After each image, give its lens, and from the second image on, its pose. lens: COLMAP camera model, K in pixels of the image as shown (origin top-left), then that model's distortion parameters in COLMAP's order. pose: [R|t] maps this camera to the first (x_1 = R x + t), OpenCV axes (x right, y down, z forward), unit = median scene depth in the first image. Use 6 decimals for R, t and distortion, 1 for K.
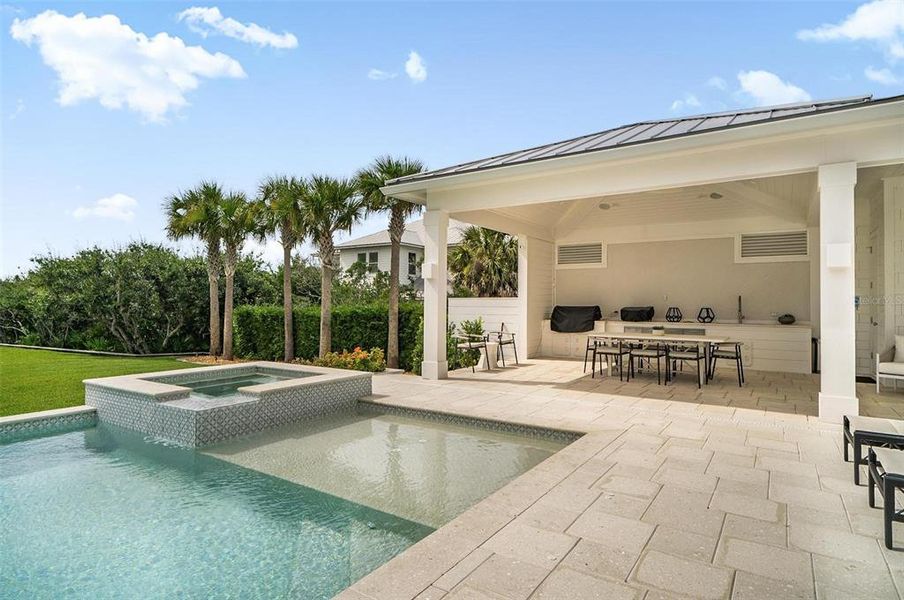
lens RADIAL K [[507.6, 0, 453.7], [0, 507.6, 298.3], [0, 0, 1]] dist [0.001592, -0.000518]
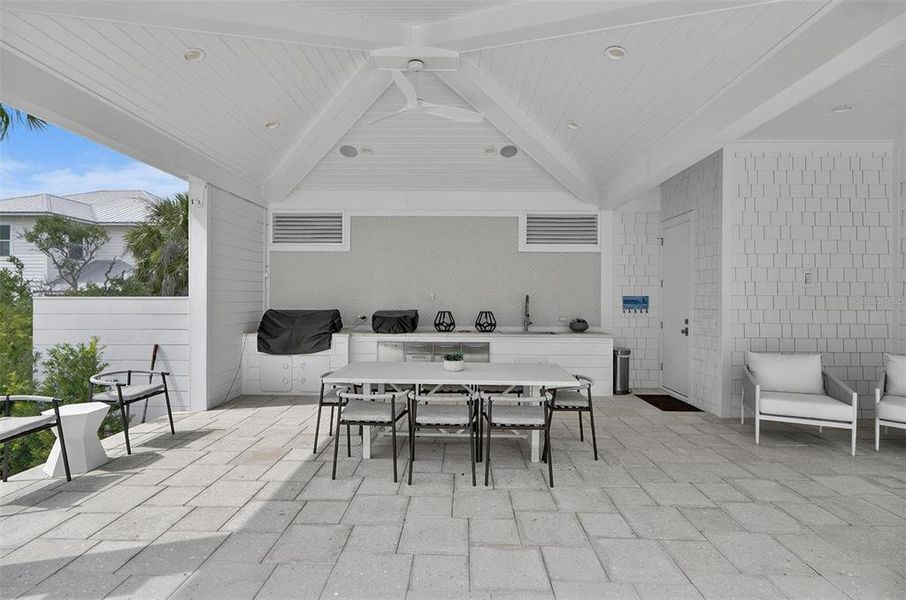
lens RADIAL K [[414.4, 0, 448.1], [0, 414.4, 303.5], [0, 0, 1]] dist [-0.004021, 0.000051]
pose [[0.850128, -0.007202, 0.526526, 0.129675], [-0.006364, 0.999693, 0.023950, -0.006033], [-0.526537, -0.023711, 0.849821, 0.487384]]
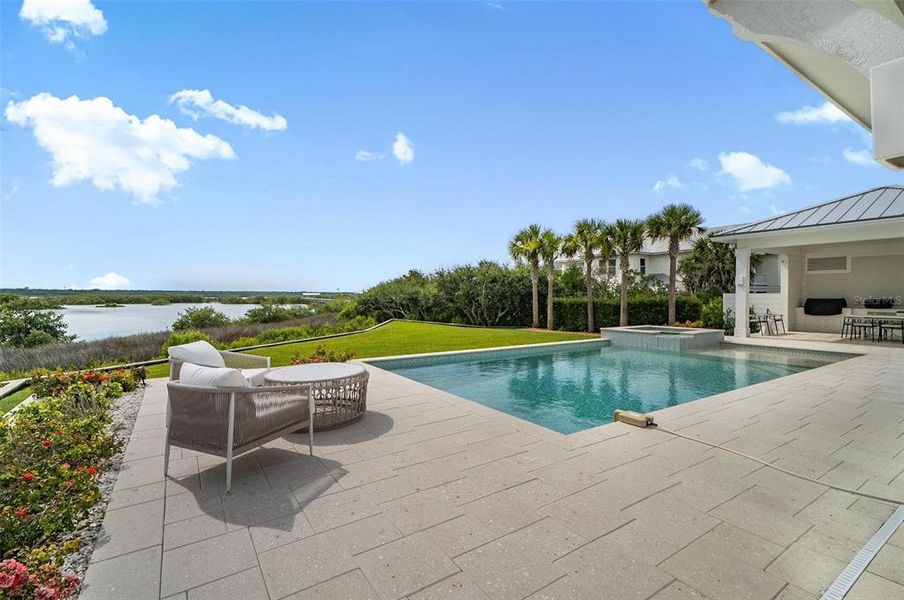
lens RADIAL K [[422.2, 0, 455.2], [0, 422.2, 301.9], [0, 0, 1]] dist [0.008609, -0.000809]
pose [[0.923695, 0.002980, -0.383118, -0.312514], [0.006964, 0.999674, 0.024566, -0.014230], [0.383066, -0.025360, 0.923373, -0.643855]]
